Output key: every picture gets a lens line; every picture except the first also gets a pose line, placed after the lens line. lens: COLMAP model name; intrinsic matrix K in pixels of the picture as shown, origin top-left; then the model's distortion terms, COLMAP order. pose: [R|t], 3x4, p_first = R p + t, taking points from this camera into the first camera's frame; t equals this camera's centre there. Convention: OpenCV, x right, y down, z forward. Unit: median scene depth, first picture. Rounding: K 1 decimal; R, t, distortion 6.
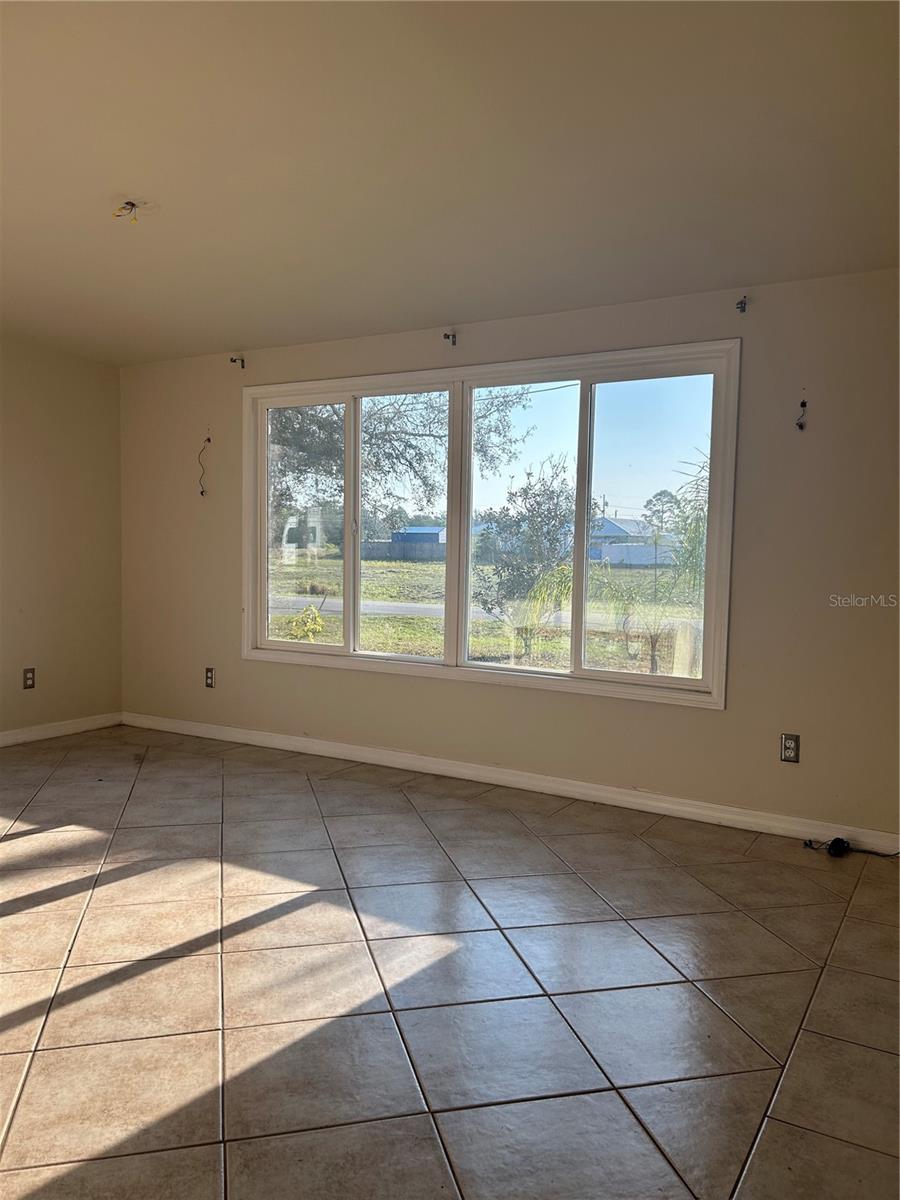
lens RADIAL K [[911.0, 0, 449.2], [0, 911.0, 597.1], [0, 0, 1]] dist [-0.001647, -0.004407]
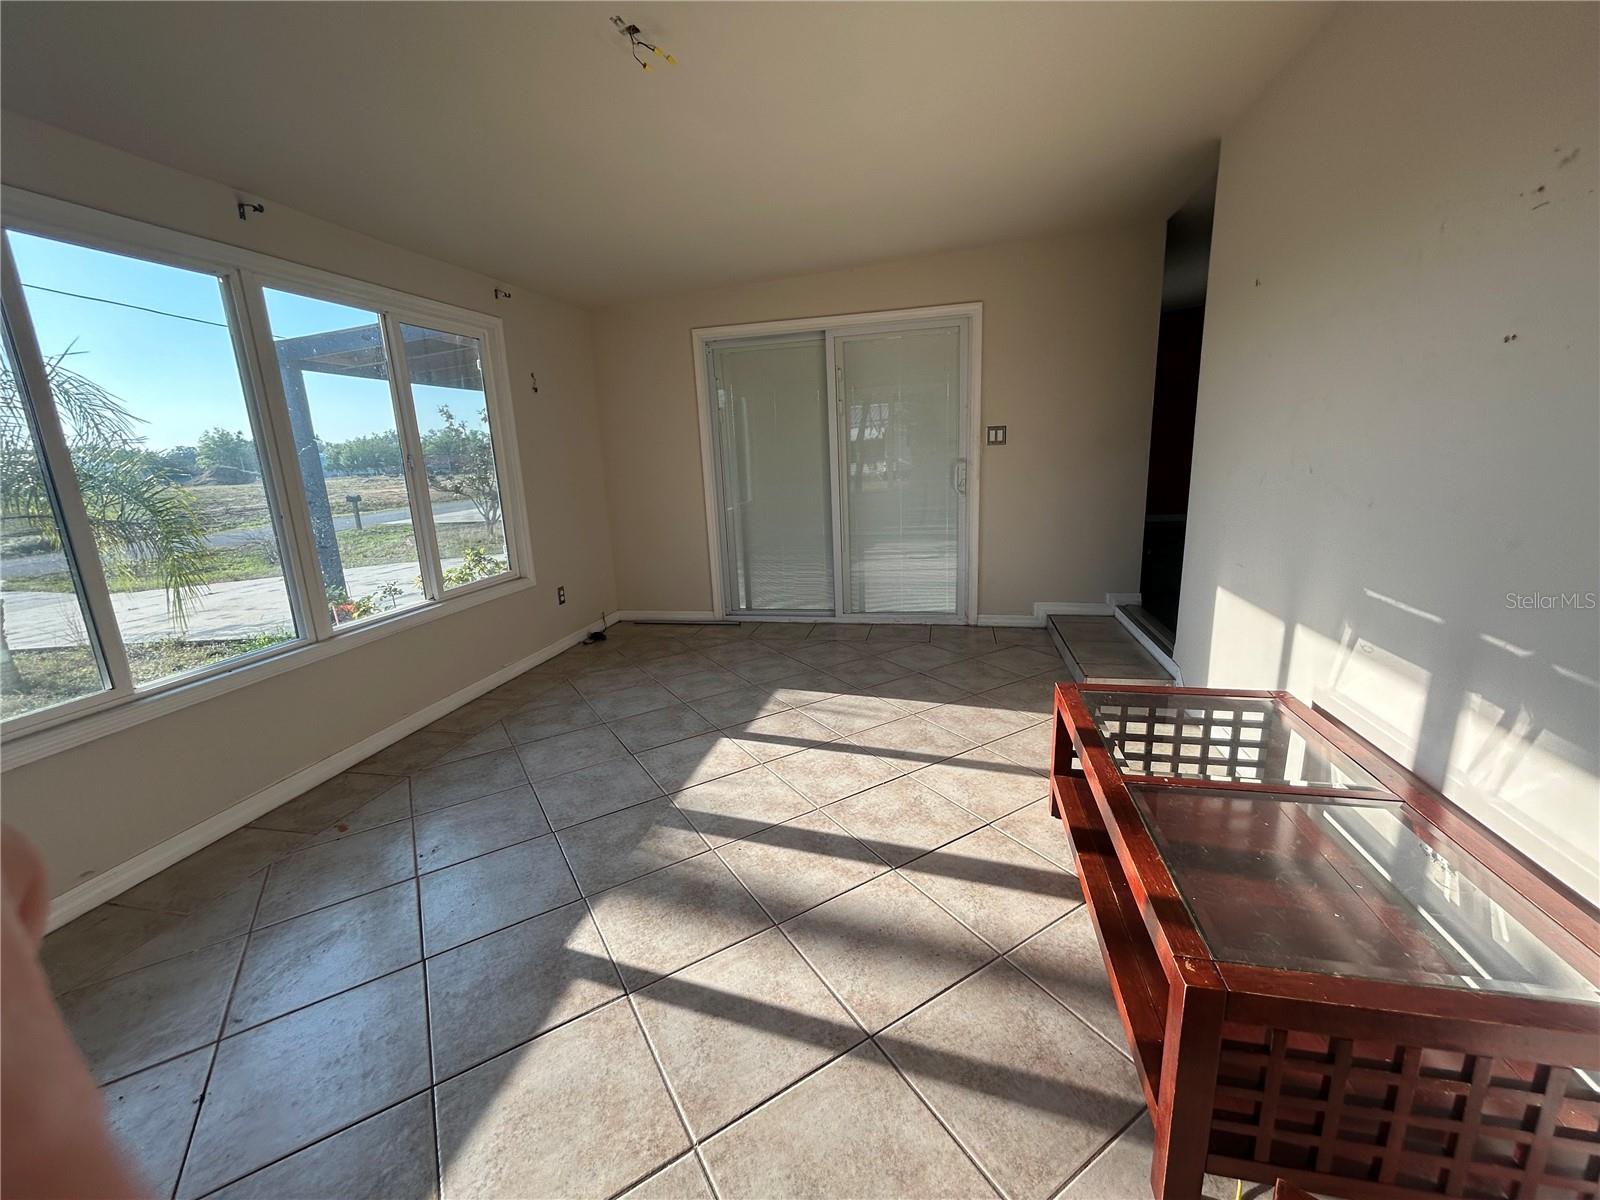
lens RADIAL K [[645.6, 0, 798.8], [0, 645.6, 600.7], [0, 0, 1]] dist [-0.000438, -0.000018]
pose [[-0.306019, -0.227450, 0.924456, -0.988167], [0.092548, 0.959335, 0.266667, -0.112533], [-0.947517, 0.167161, -0.272524, 1.101141]]
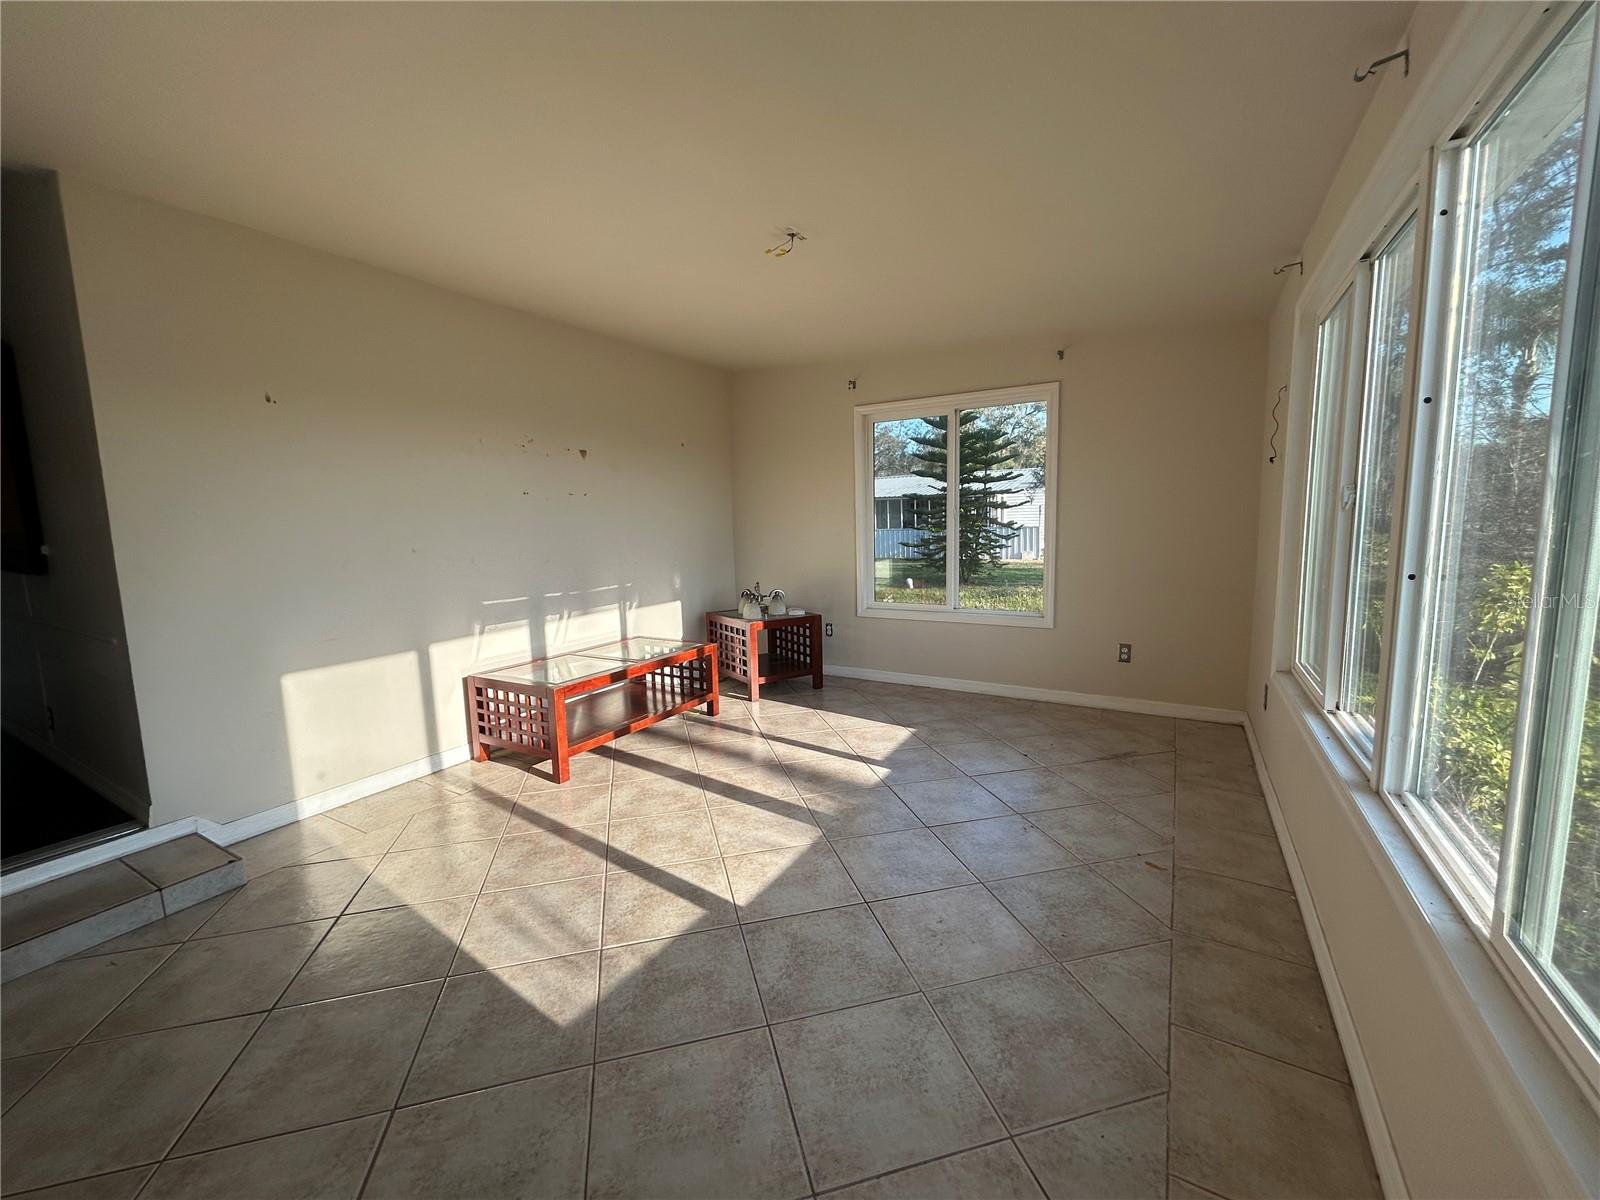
lens RADIAL K [[645.6, 0, 794.8], [0, 645.6, 598.1], [0, 0, 1]] dist [-0.000438, -0.000018]
pose [[-0.002636, 0.108713, -0.994070, 0.486840], [-0.032975, 0.993523, 0.108741, -0.075505], [0.999453, 0.033066, 0.000966, 1.027663]]
